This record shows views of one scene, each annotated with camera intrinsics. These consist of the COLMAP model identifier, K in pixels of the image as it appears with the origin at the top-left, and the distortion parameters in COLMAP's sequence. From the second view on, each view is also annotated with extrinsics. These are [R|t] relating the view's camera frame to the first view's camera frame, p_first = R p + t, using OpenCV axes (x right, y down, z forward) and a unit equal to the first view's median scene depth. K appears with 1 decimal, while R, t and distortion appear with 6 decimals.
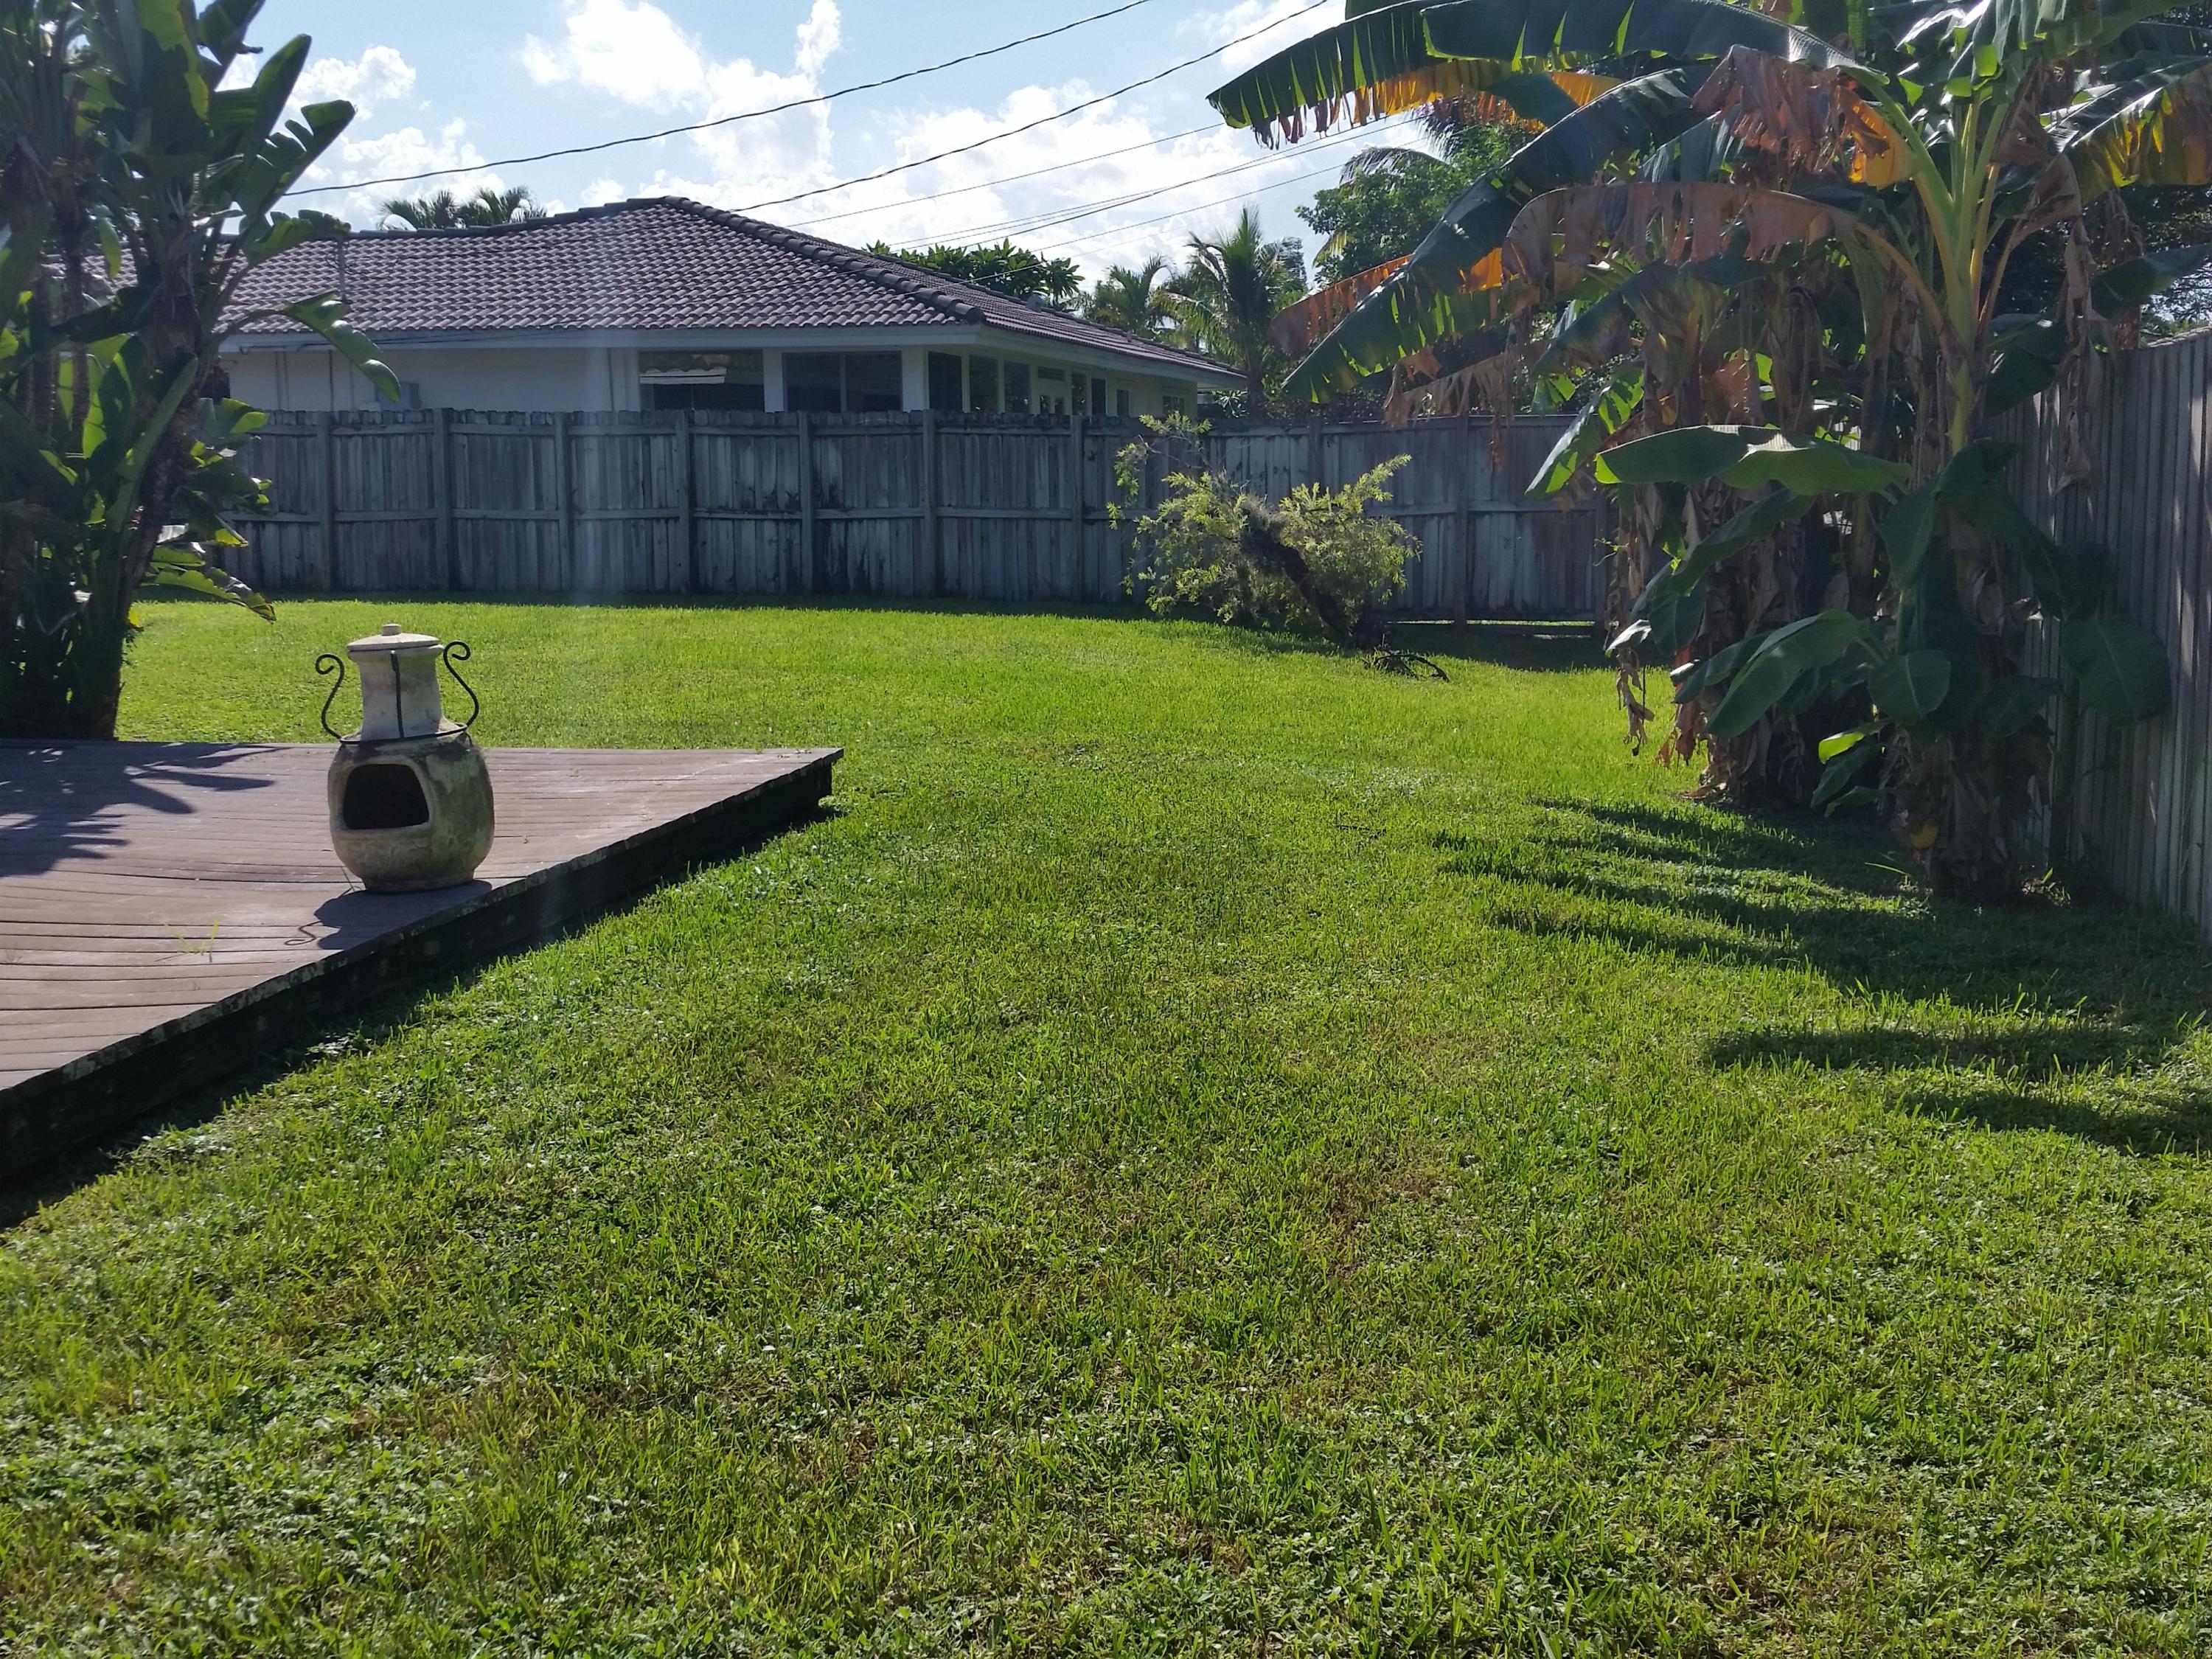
lens RADIAL K [[2352.8, 0, 1100.6], [0, 2352.8, 868.9], [0, 0, 1]] dist [0.151191, -0.316453]
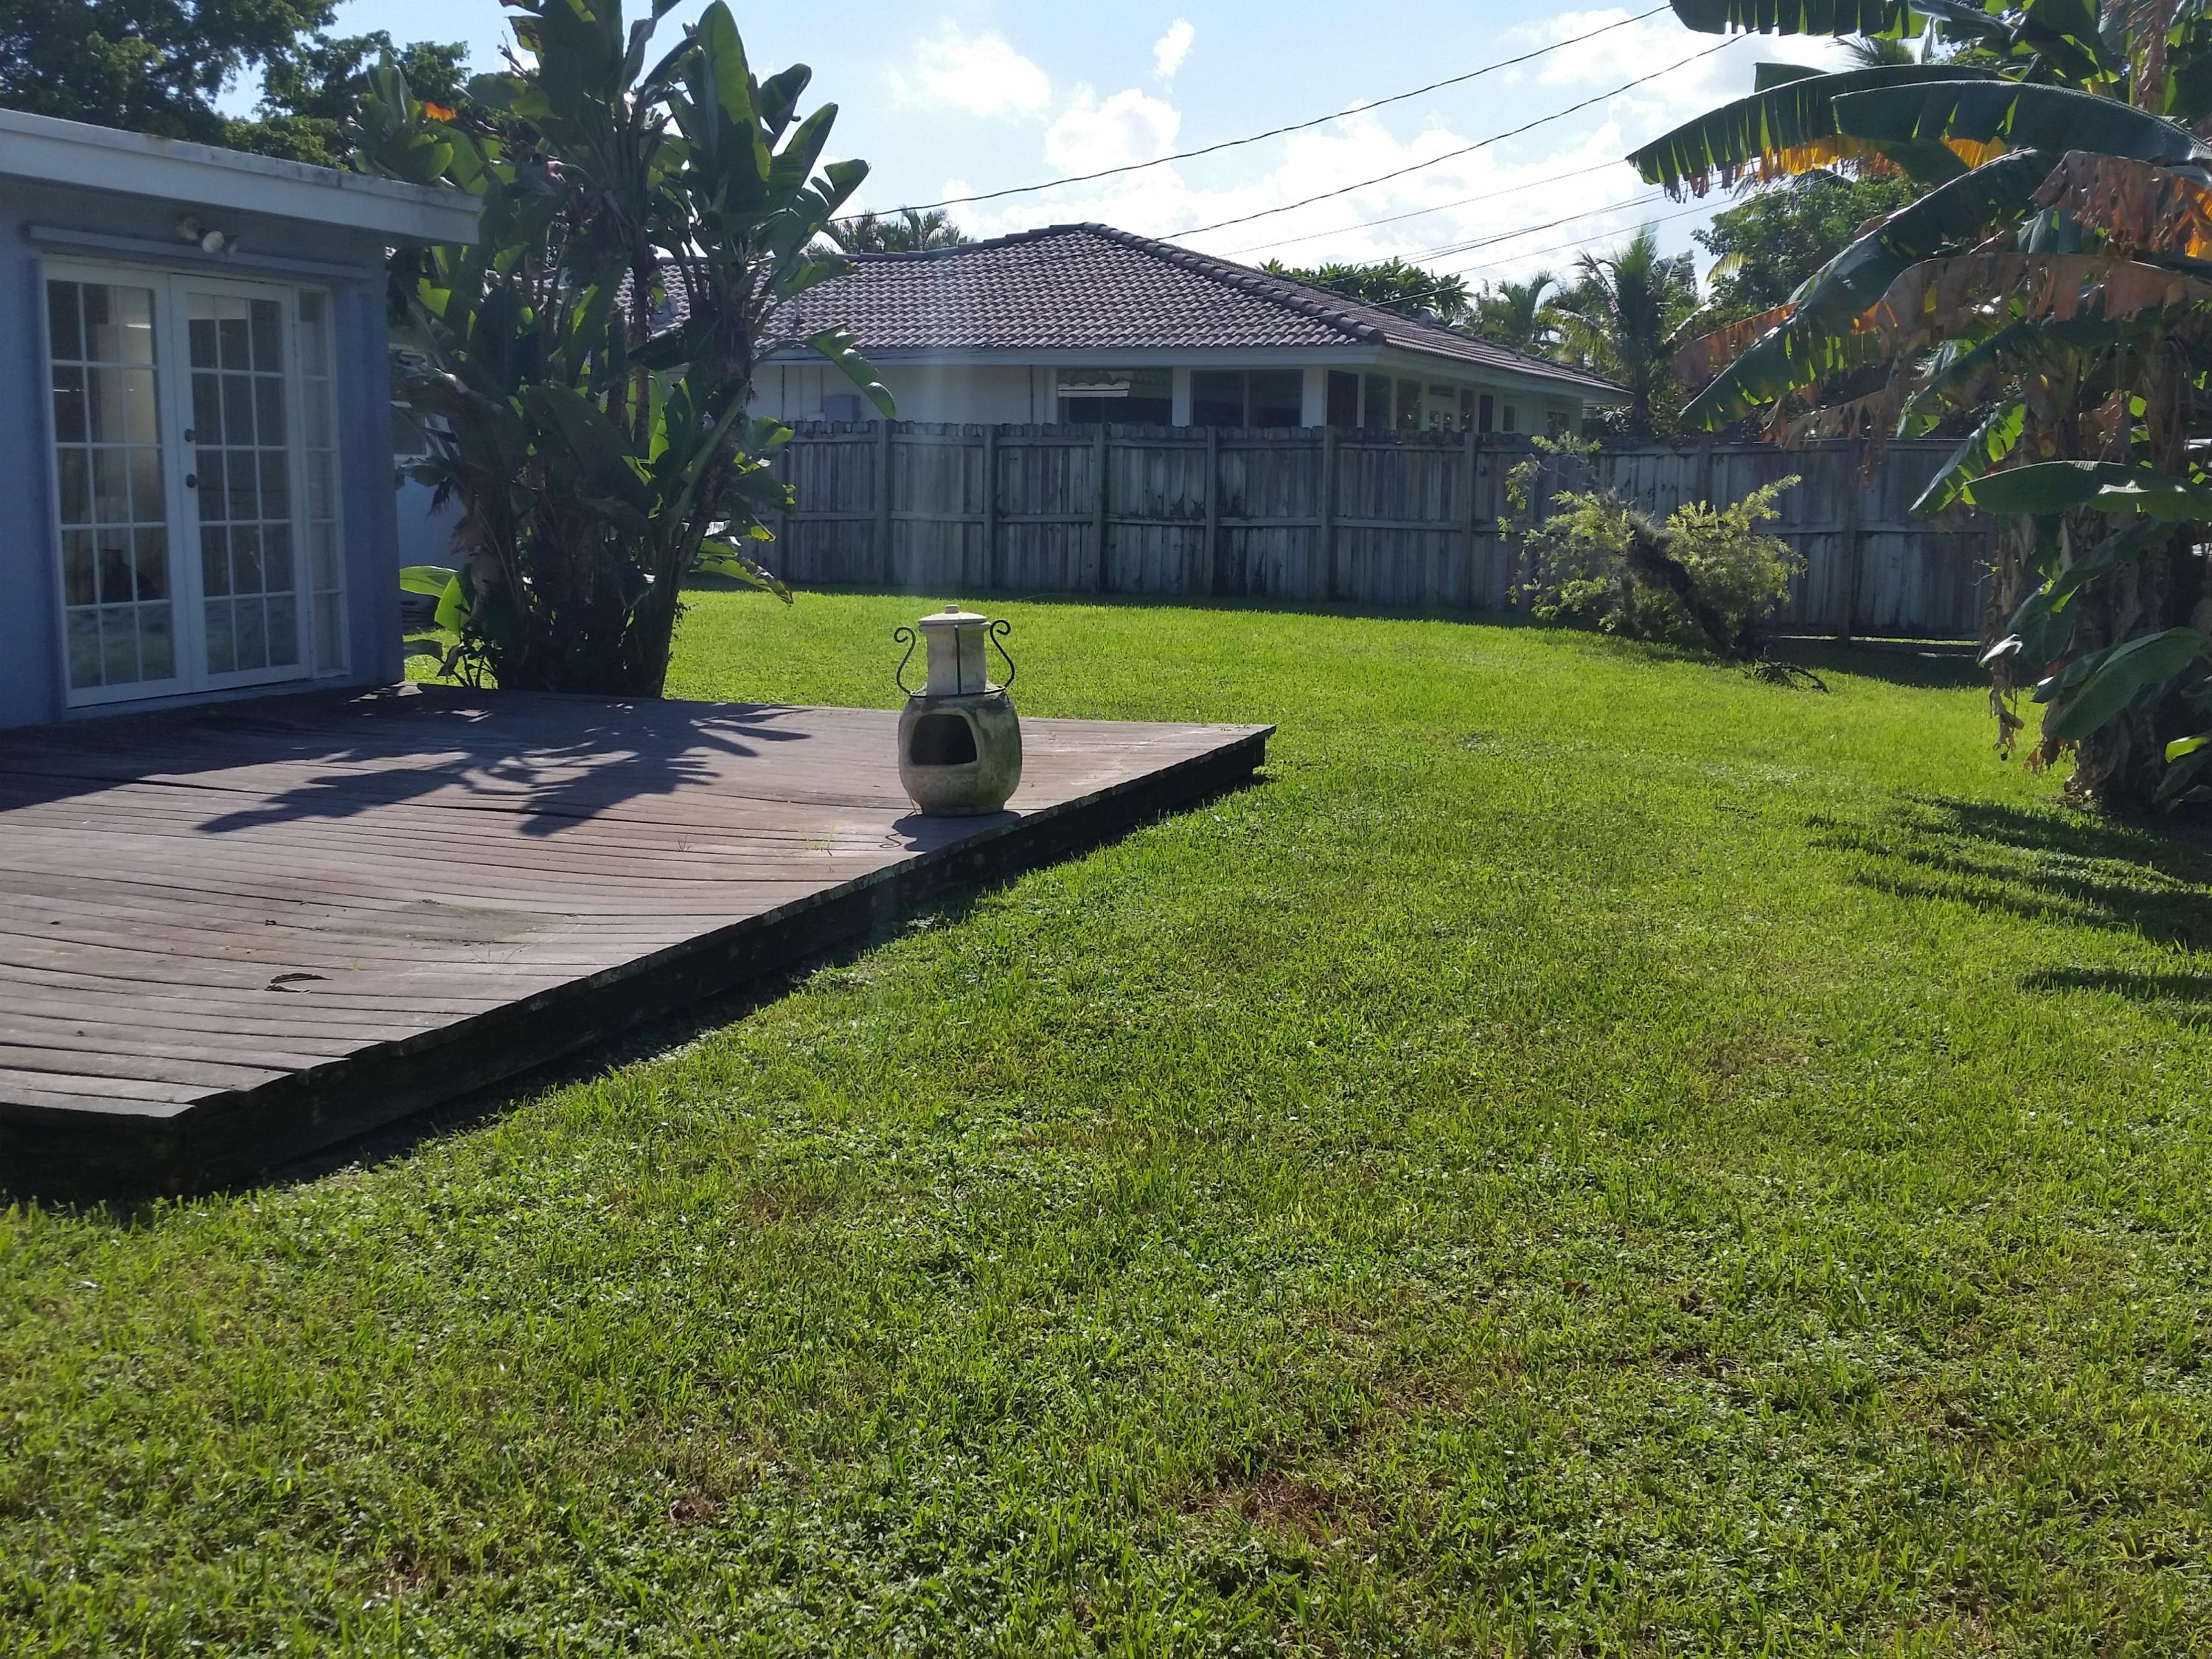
lens RADIAL K [[2335.1, 0, 1092.6], [0, 2335.1, 837.2], [0, 0, 1]] dist [0.153257, -0.329619]
pose [[0.987179, 0.044224, -0.153366, -0.016959], [-0.046611, 0.998841, -0.011996, 0.019028], [0.152658, 0.018990, 0.988097, -0.128150]]
